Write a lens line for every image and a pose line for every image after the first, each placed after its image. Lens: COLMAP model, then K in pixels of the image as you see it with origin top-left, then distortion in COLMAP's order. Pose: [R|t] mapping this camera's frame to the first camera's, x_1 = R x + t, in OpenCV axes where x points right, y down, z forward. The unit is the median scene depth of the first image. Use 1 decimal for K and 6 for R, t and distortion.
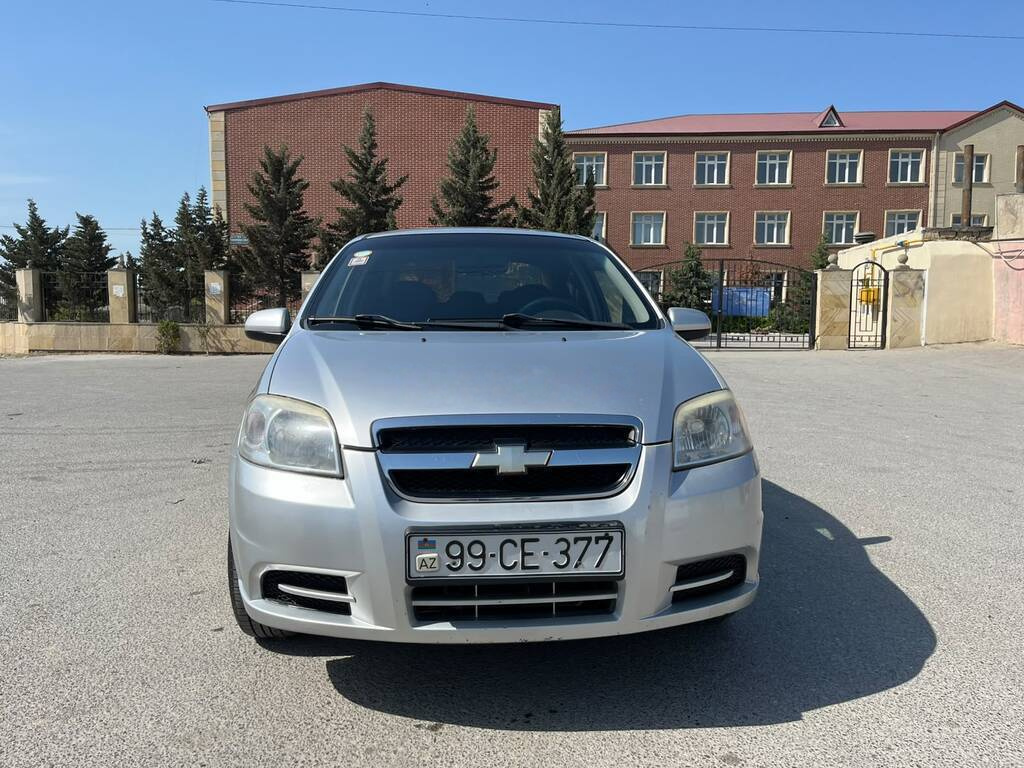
lens RADIAL K [[798.3, 0, 506.0], [0, 798.3, 384.0], [0, 0, 1]] dist [0.061760, -0.082864]
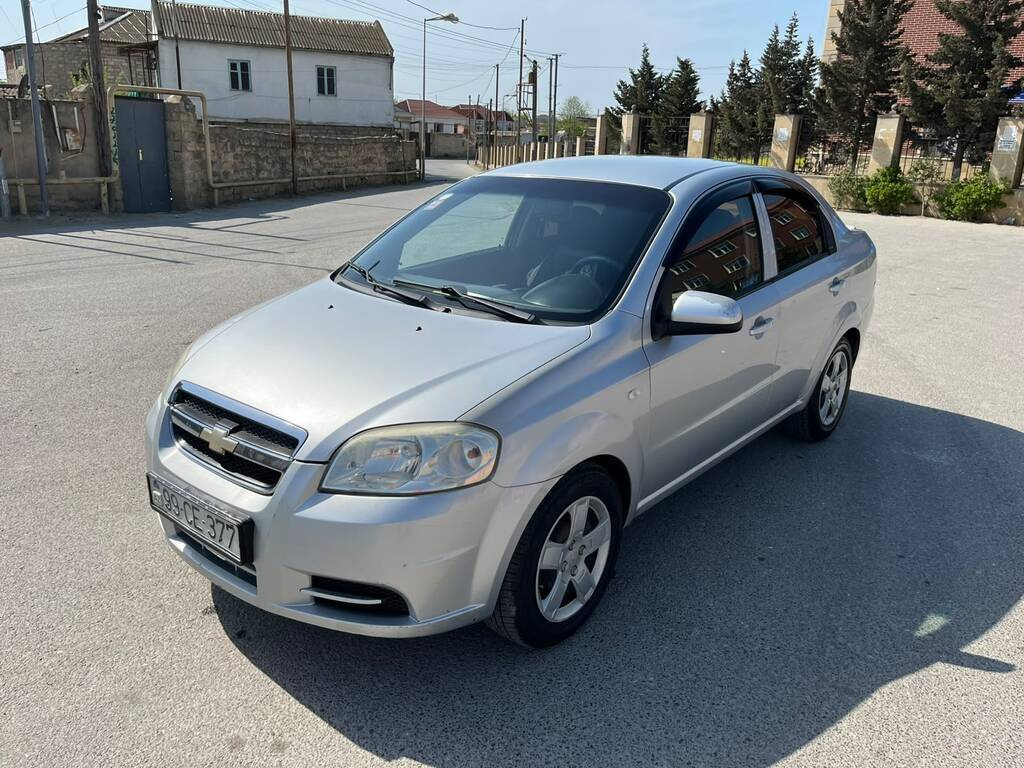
lens RADIAL K [[798.3, 0, 493.0], [0, 798.3, 386.3], [0, 0, 1]] dist [0.061760, -0.082864]
pose [[0.694877, 0.233338, -0.680220, 0.121888], [-0.083894, 0.965740, 0.245578, -0.034963], [0.714218, -0.113581, 0.690646, 0.052412]]
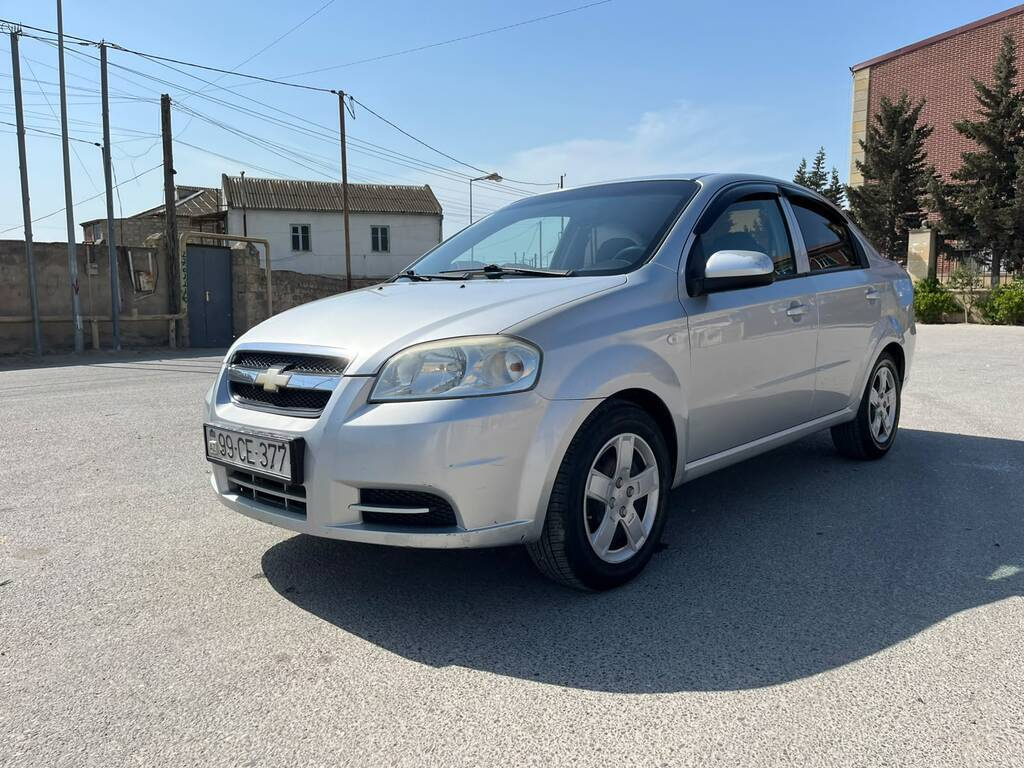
lens RADIAL K [[798.3, 0, 505.3], [0, 798.3, 388.6], [0, 0, 1]] dist [0.061760, -0.082864]
pose [[0.664851, 0.077875, -0.742906, 0.131826], [-0.046615, 0.996938, 0.062786, 0.001479], [0.745520, -0.007112, 0.666445, 0.048274]]
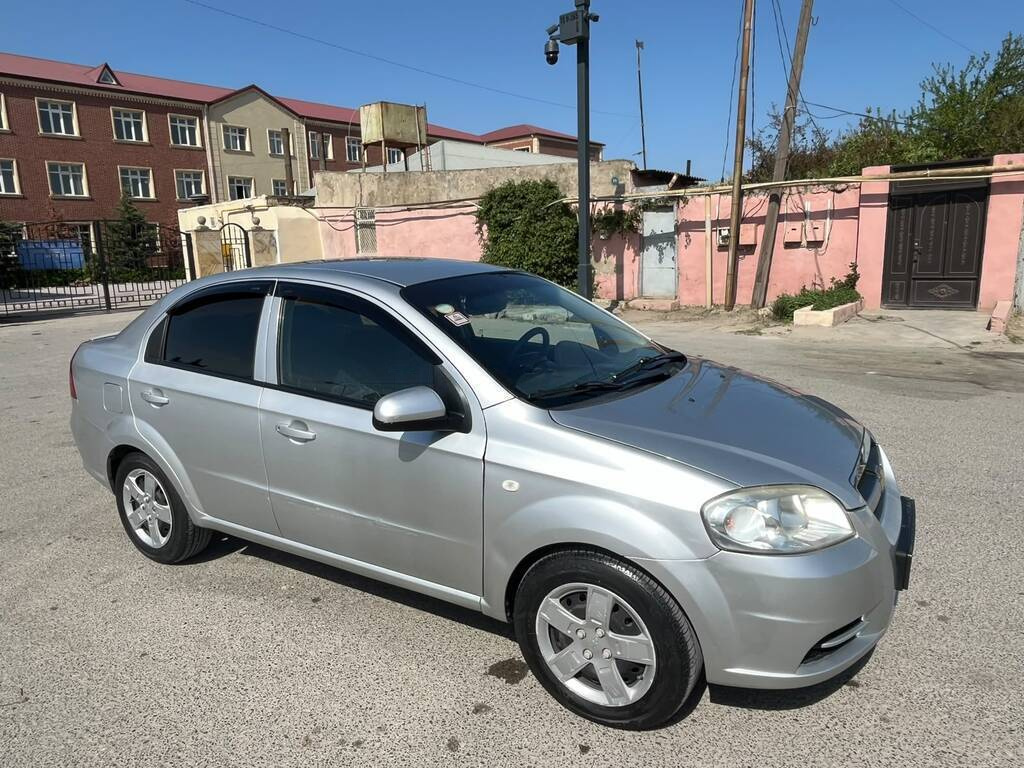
lens RADIAL K [[689.0, 0, 513.1], [0, 689.0, 371.5], [0, 0, 1]] dist [-0.000798, -0.002553]
pose [[0.571440, -0.172099, 0.802395, -0.145301], [0.102247, 0.985075, 0.138464, -0.036120], [-0.814249, 0.002919, 0.580508, 0.091679]]
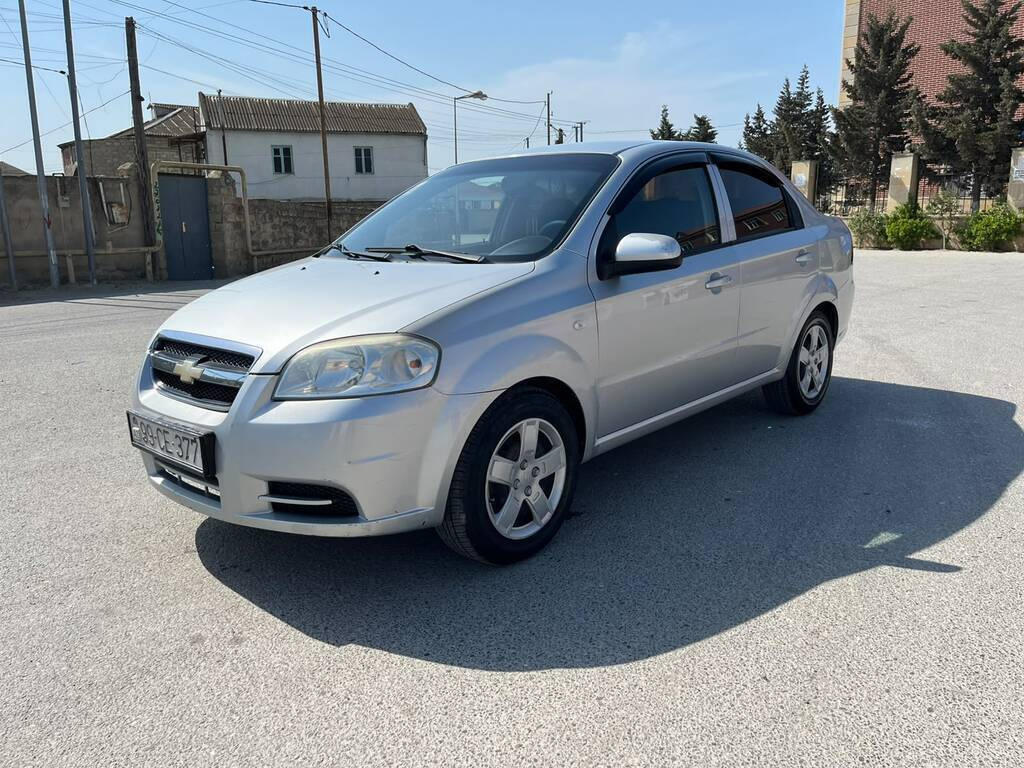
lens RADIAL K [[798.3, 0, 507.2], [0, 798.3, 380.5], [0, 0, 1]] dist [0.061760, -0.082864]
pose [[0.672467, 0.139137, -0.726931, 0.145933], [-0.039122, 0.987480, 0.152816, -0.012317], [0.739093, -0.074325, 0.669491, 0.056124]]
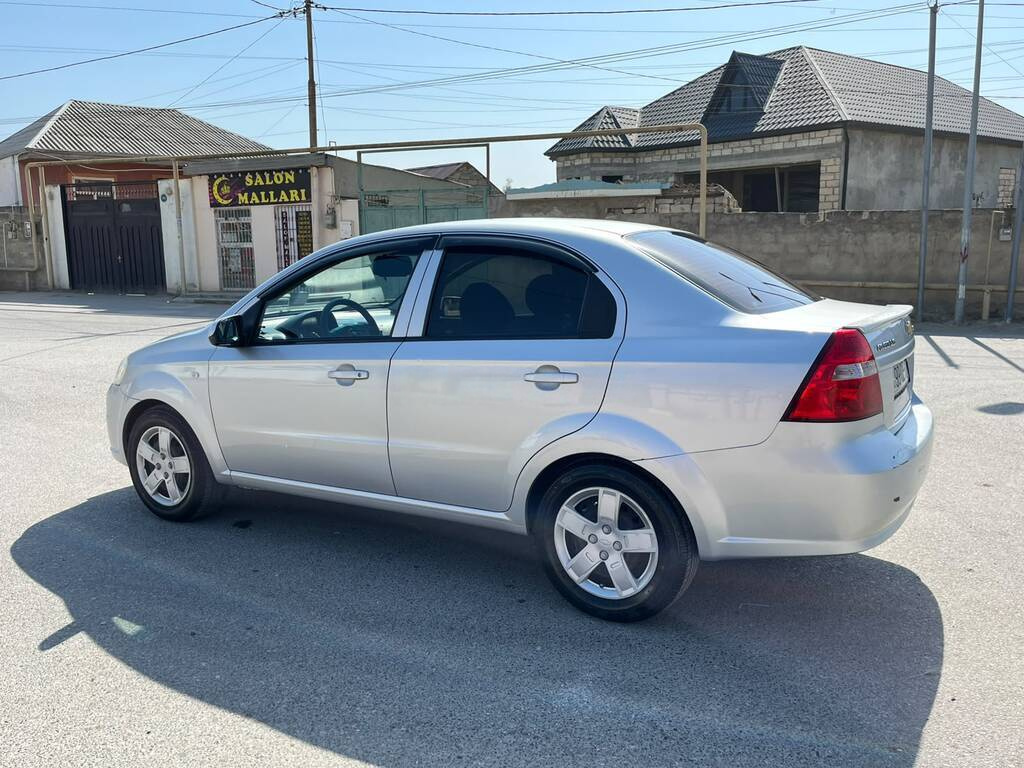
lens RADIAL K [[814.5, 0, 492.6], [0, 814.5, 386.3], [0, 0, 1]] dist [0.050118, -0.044082]
pose [[-0.595868, 0.139816, -0.790818, 0.166428], [-0.052774, 0.975783, 0.212282, -0.047610], [0.801347, 0.168226, -0.574059, 0.361812]]
